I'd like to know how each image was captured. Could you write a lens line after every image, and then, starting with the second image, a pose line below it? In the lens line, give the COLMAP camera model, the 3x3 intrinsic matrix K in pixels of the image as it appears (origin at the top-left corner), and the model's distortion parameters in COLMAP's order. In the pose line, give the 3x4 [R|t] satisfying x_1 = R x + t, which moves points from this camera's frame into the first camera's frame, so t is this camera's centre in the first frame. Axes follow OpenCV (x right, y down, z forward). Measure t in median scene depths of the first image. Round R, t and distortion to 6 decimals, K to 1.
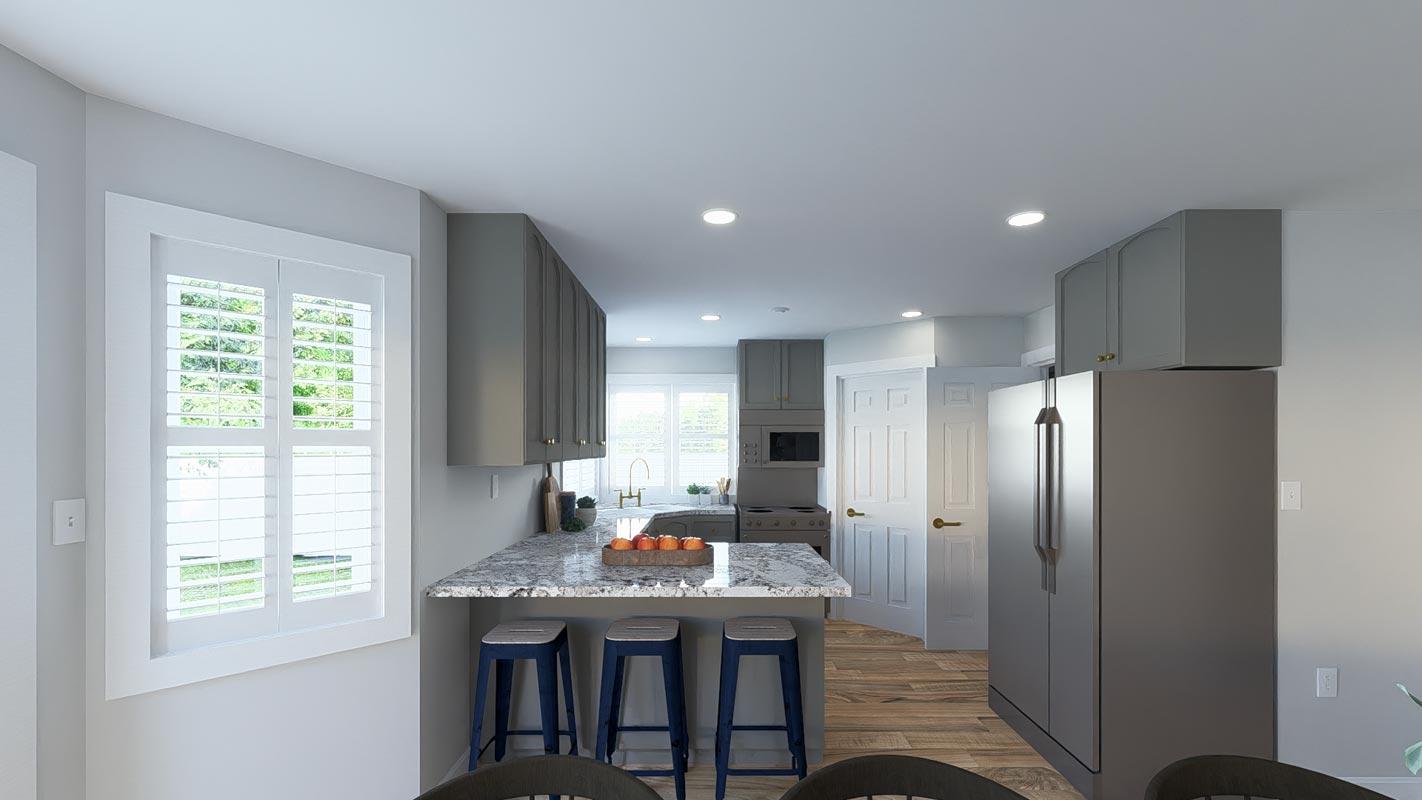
lens RADIAL K [[598.9, 0, 709.6], [0, 598.9, 427.4], [0, 0, 1]] dist [0.000981, 0.000039]
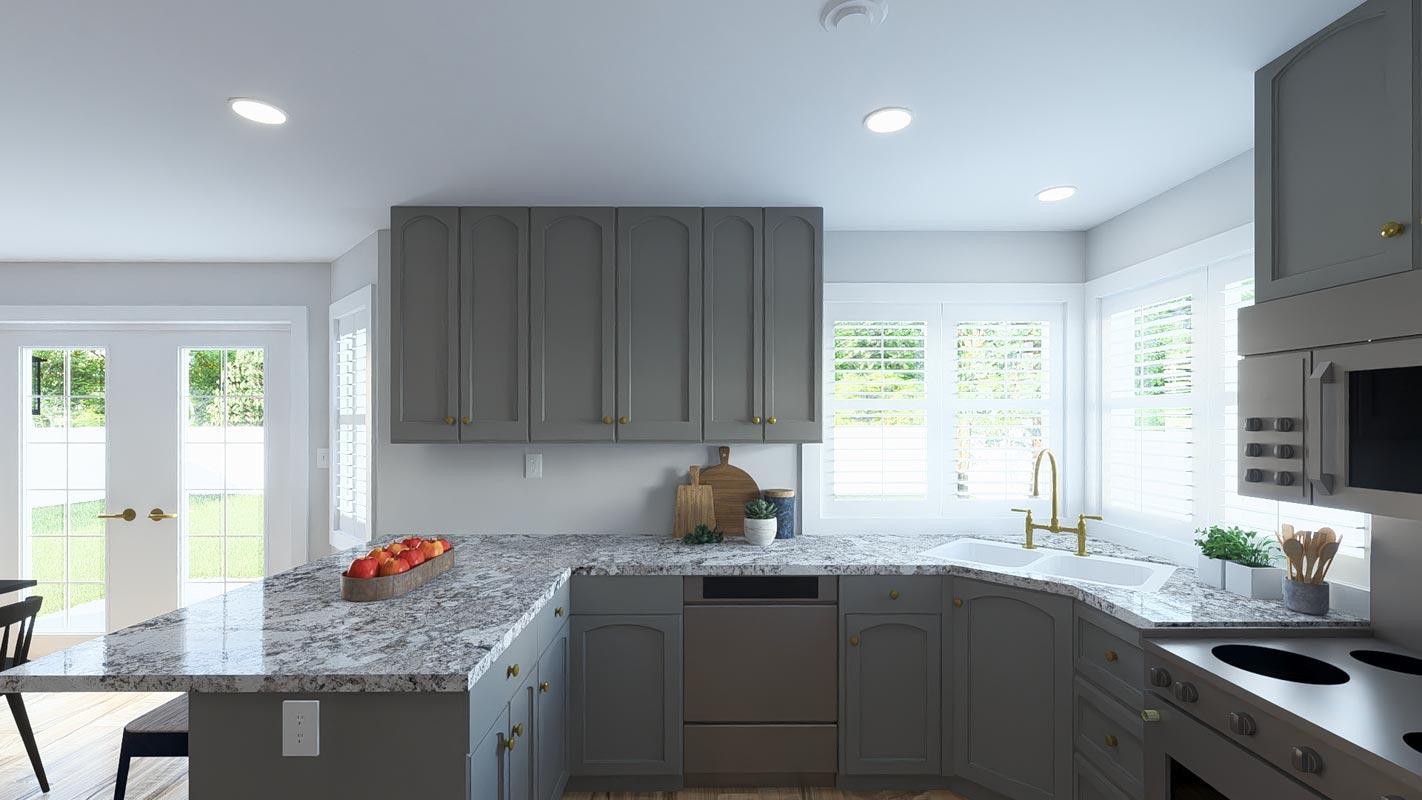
lens RADIAL K [[598.9, 0, 709.6], [0, 598.9, 427.4], [0, 0, 1]] dist [0.000981, 0.000039]
pose [[0.006356, 0.003555, -0.999973, 0.437566], [0.030844, 0.999517, 0.003750, 0.028211], [0.999504, -0.030867, 0.006243, 0.889890]]
